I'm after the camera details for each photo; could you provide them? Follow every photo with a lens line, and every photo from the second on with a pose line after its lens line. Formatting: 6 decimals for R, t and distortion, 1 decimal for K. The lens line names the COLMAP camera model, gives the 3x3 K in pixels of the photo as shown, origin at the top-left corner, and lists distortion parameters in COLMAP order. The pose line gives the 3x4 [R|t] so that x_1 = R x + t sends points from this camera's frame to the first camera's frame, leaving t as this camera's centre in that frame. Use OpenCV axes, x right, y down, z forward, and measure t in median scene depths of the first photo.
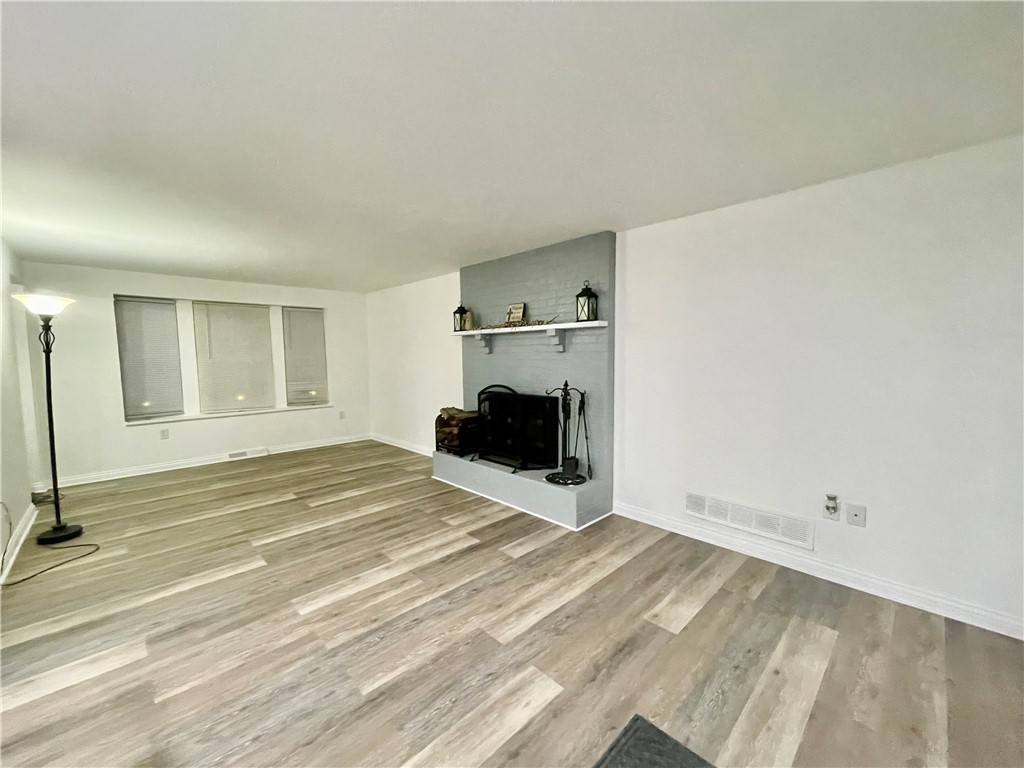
lens RADIAL K [[411.6, 0, 504.5], [0, 411.6, 374.2], [0, 0, 1]] dist [0.001269, 0.000083]
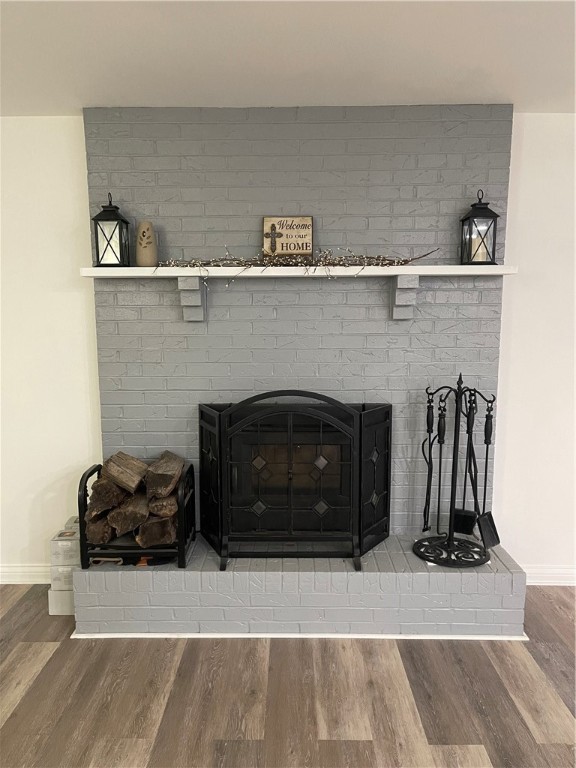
lens RADIAL K [[577.0, 0, 291.2], [0, 577.0, 388.9], [0, 0, 1]] dist [0.030583, -0.015357]
pose [[0.696809, -0.071015, 0.713732, -0.562591], [0.029370, 0.997077, 0.070534, -0.025434], [-0.716655, -0.028187, 0.696858, 0.651361]]
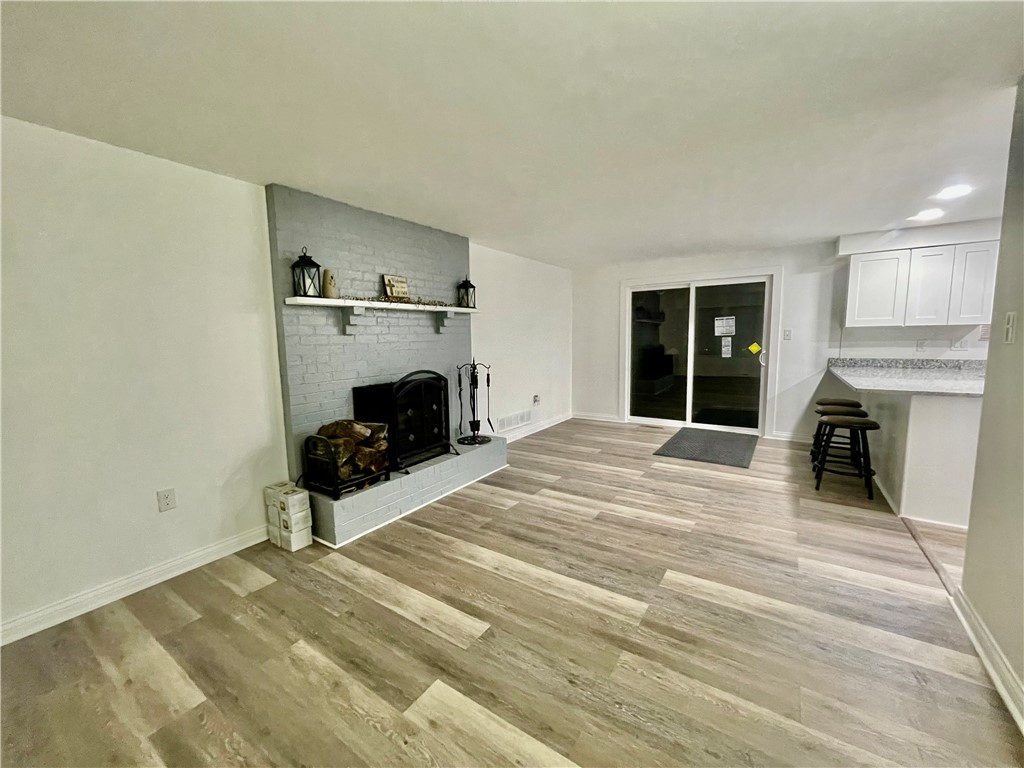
lens RADIAL K [[411.6, 0, 510.4], [0, 411.6, 376.5], [0, 0, 1]] dist [0.001269, 0.000083]
pose [[-0.207675, -0.086956, 0.974325, -1.061880], [0.068372, 0.992315, 0.103135, -0.044984], [-0.975805, 0.088035, -0.200134, 1.176467]]
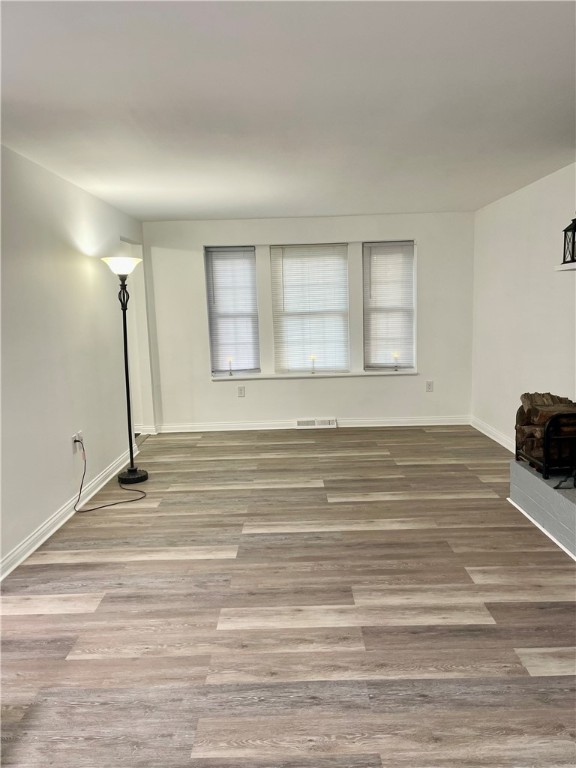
lens RADIAL K [[573.8, 0, 294.1], [0, 573.8, 386.5], [0, 0, 1]] dist [0.056815, -0.065308]
pose [[0.726038, 0.087002, -0.682129, 0.247576], [-0.012544, 0.993475, 0.113361, -0.028414], [0.687540, -0.073748, 0.722391, 0.189567]]
